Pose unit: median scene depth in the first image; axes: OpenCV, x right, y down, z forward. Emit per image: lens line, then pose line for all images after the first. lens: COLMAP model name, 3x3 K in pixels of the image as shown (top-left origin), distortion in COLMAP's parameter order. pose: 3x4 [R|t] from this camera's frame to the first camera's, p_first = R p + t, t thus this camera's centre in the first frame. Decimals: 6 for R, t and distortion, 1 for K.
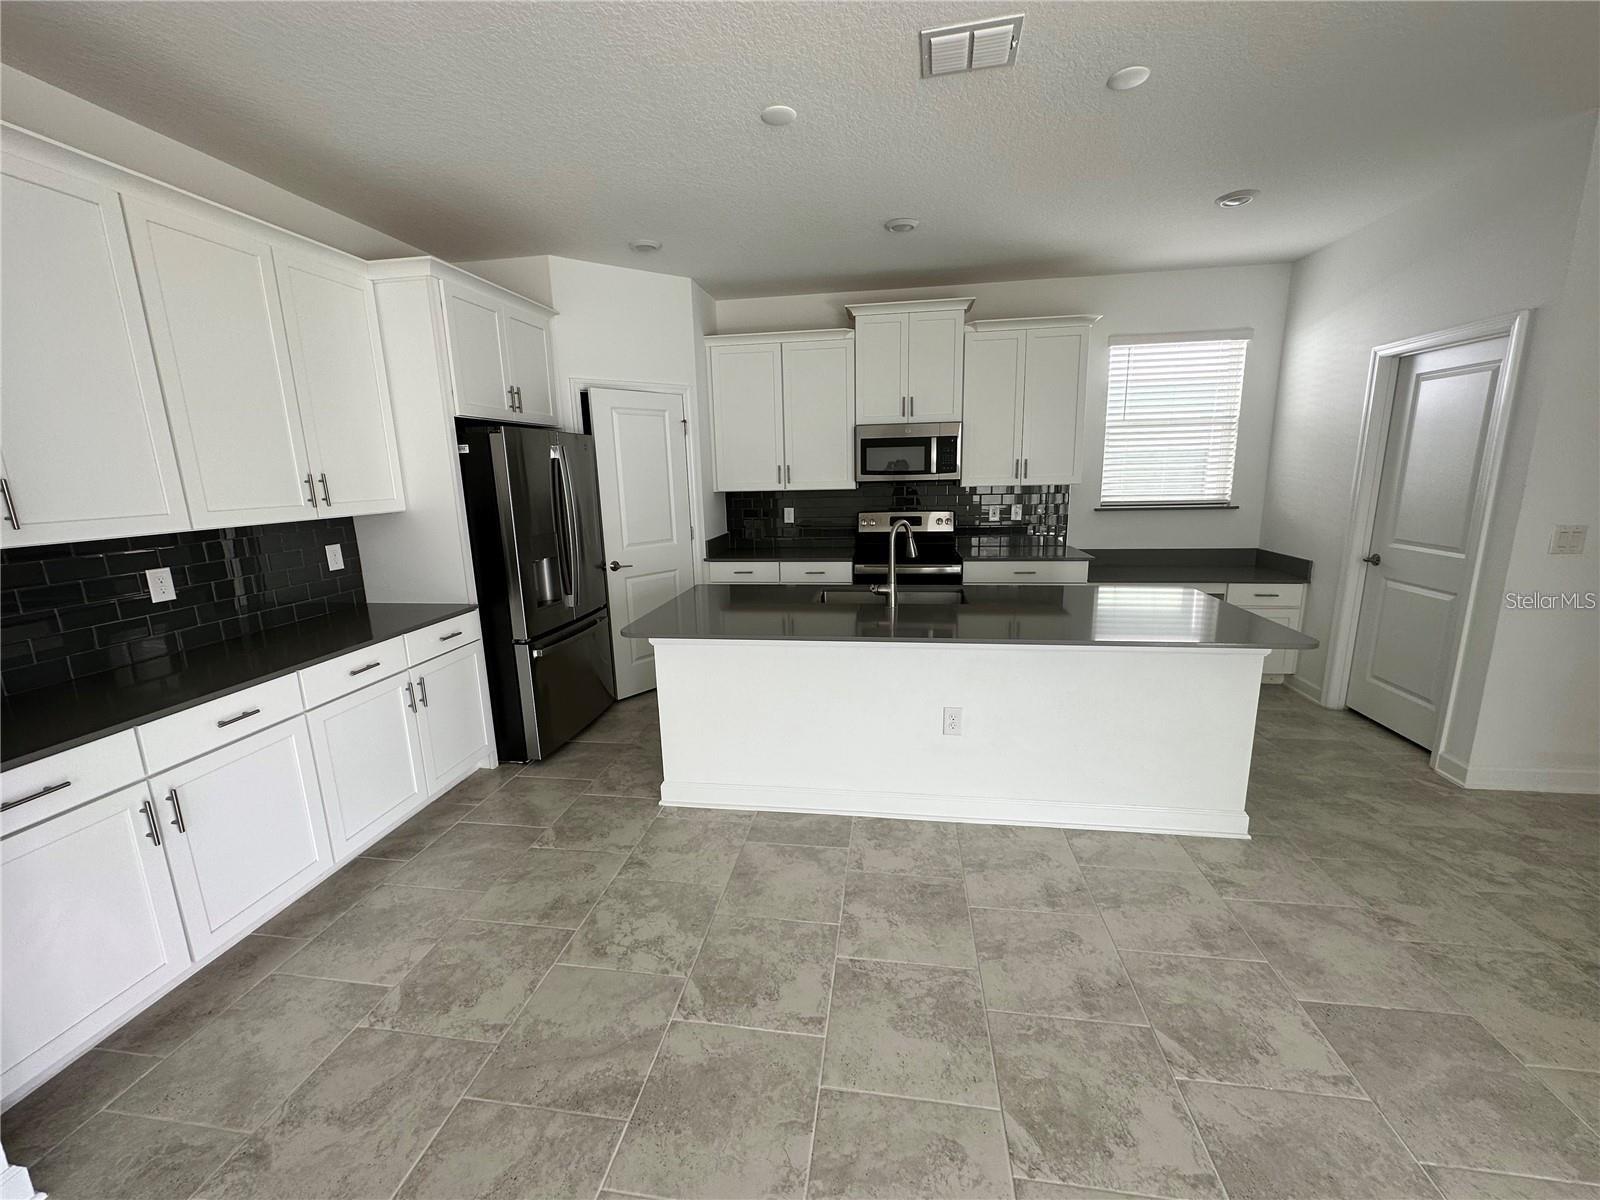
lens RADIAL K [[635.0, 0, 800.1], [0, 635.0, 597.2], [0, 0, 1]] dist [0.000103, -0.000078]
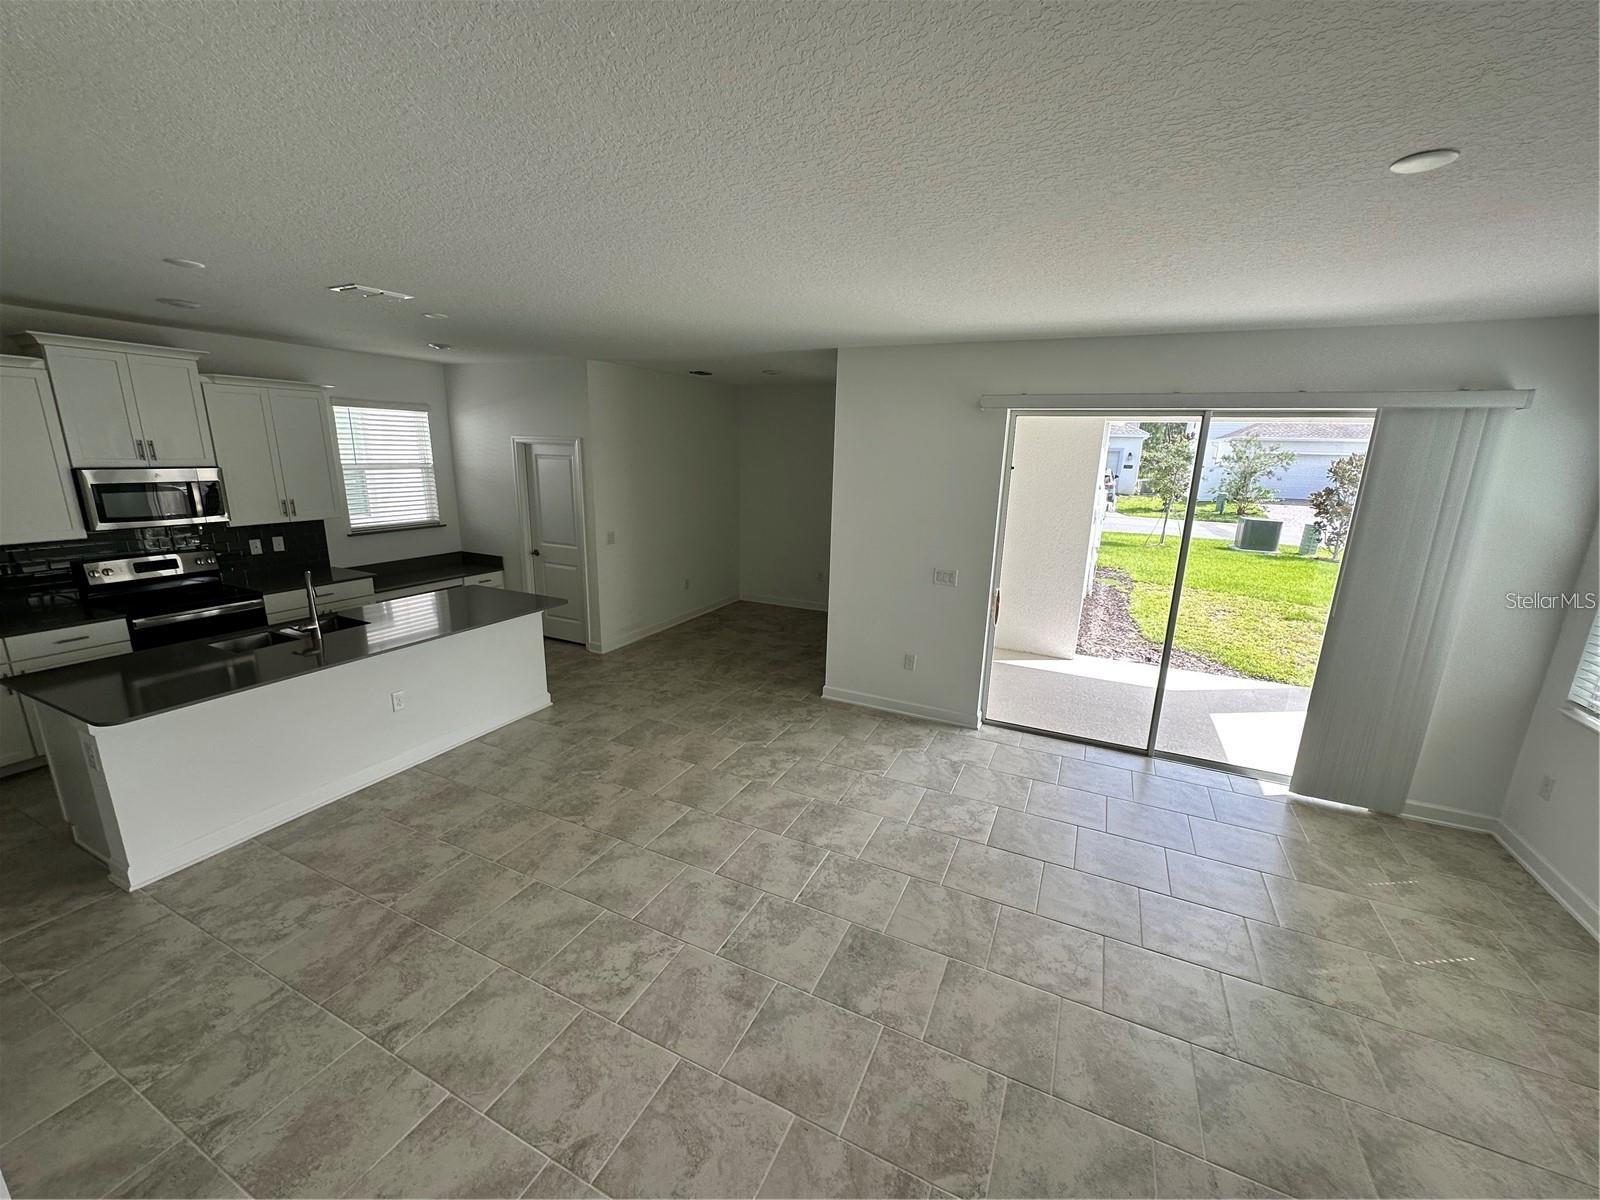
lens RADIAL K [[635.0, 0, 800.1], [0, 635.0, 597.2], [0, 0, 1]] dist [0.000103, -0.000078]
pose [[0.289322, -0.187009, 0.938787, -0.834865], [0.159623, 0.976424, 0.145313, -0.105987], [-0.943829, 0.107810, 0.312352, -0.371023]]
